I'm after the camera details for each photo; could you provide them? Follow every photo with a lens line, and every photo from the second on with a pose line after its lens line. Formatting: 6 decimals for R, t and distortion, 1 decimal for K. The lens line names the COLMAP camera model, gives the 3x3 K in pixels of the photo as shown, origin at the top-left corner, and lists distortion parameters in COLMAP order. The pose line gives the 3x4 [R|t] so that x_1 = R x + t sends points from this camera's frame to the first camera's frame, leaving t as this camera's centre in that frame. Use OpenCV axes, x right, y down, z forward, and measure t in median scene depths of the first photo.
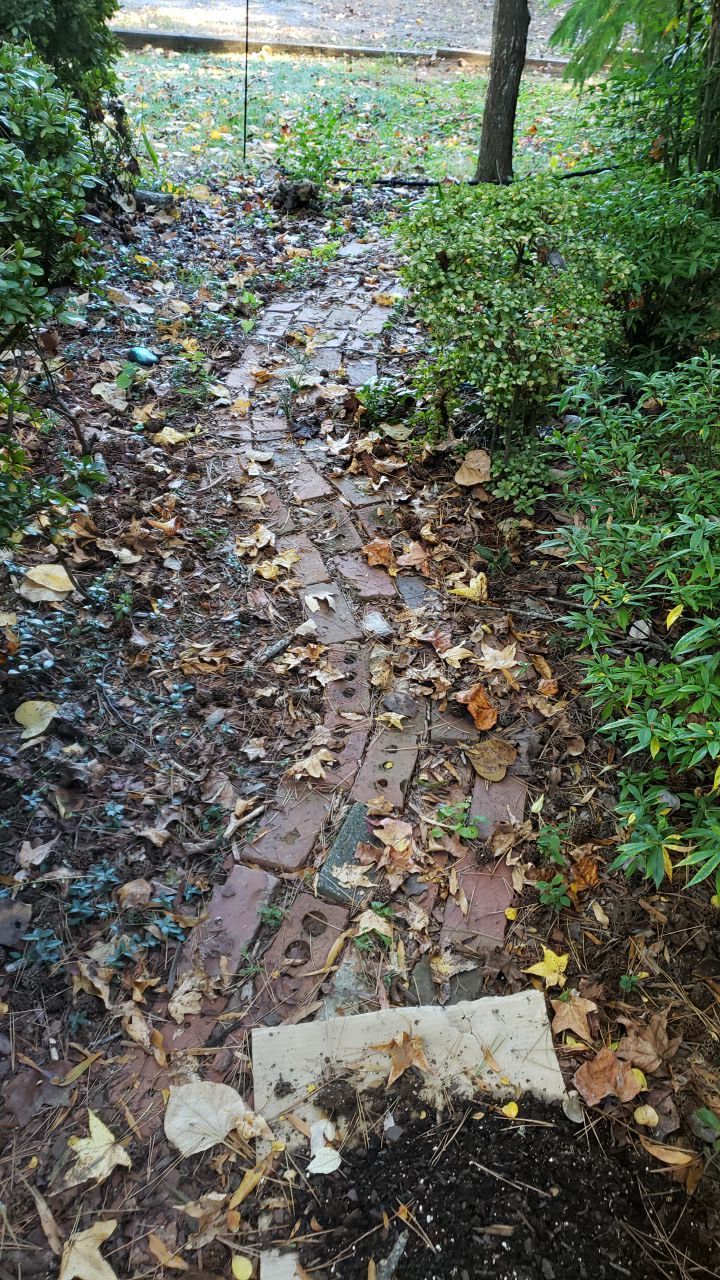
lens RADIAL K [[1013.4, 0, 363.9], [0, 1013.4, 641.1], [0, 0, 1]] dist [0.032301, -0.004262]
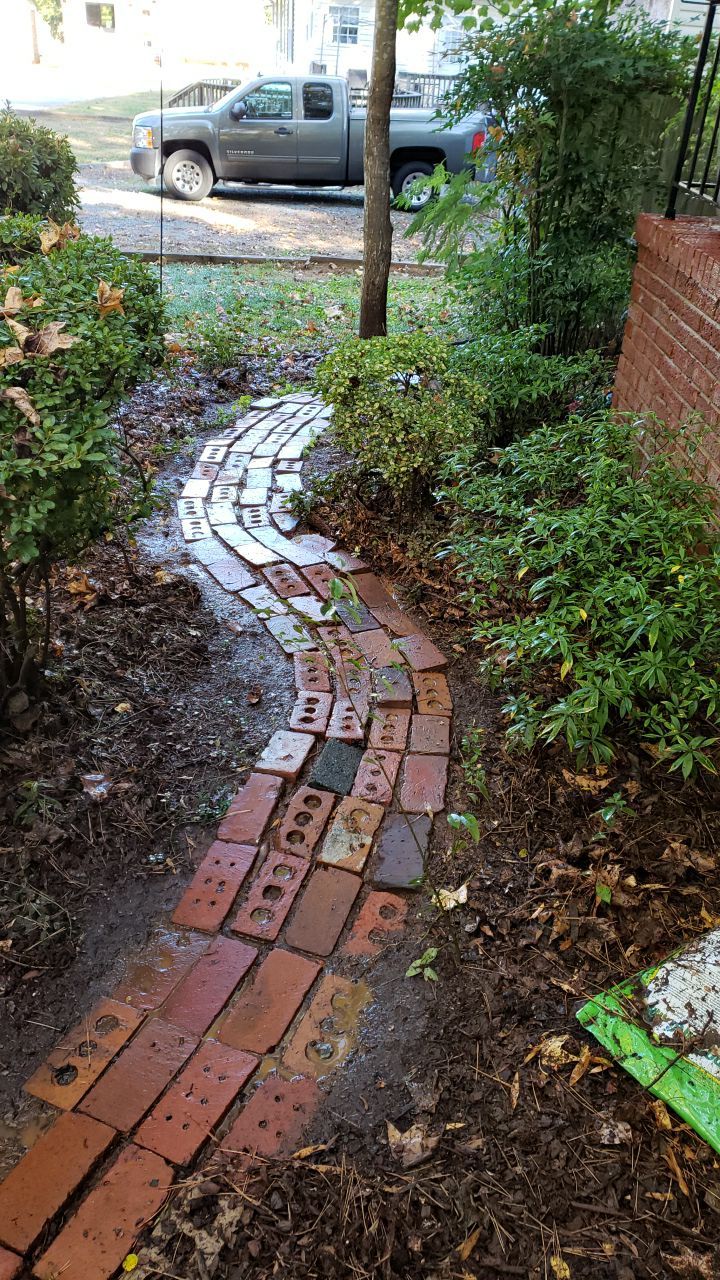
lens RADIAL K [[1013.4, 0, 363.9], [0, 1013.4, 641.1], [0, 0, 1]] dist [0.032301, -0.004262]
pose [[0.992434, -0.057191, 0.108642, -0.063539], [0.074461, 0.983940, -0.162229, 0.155520], [-0.097619, 0.169092, 0.980754, -0.233260]]
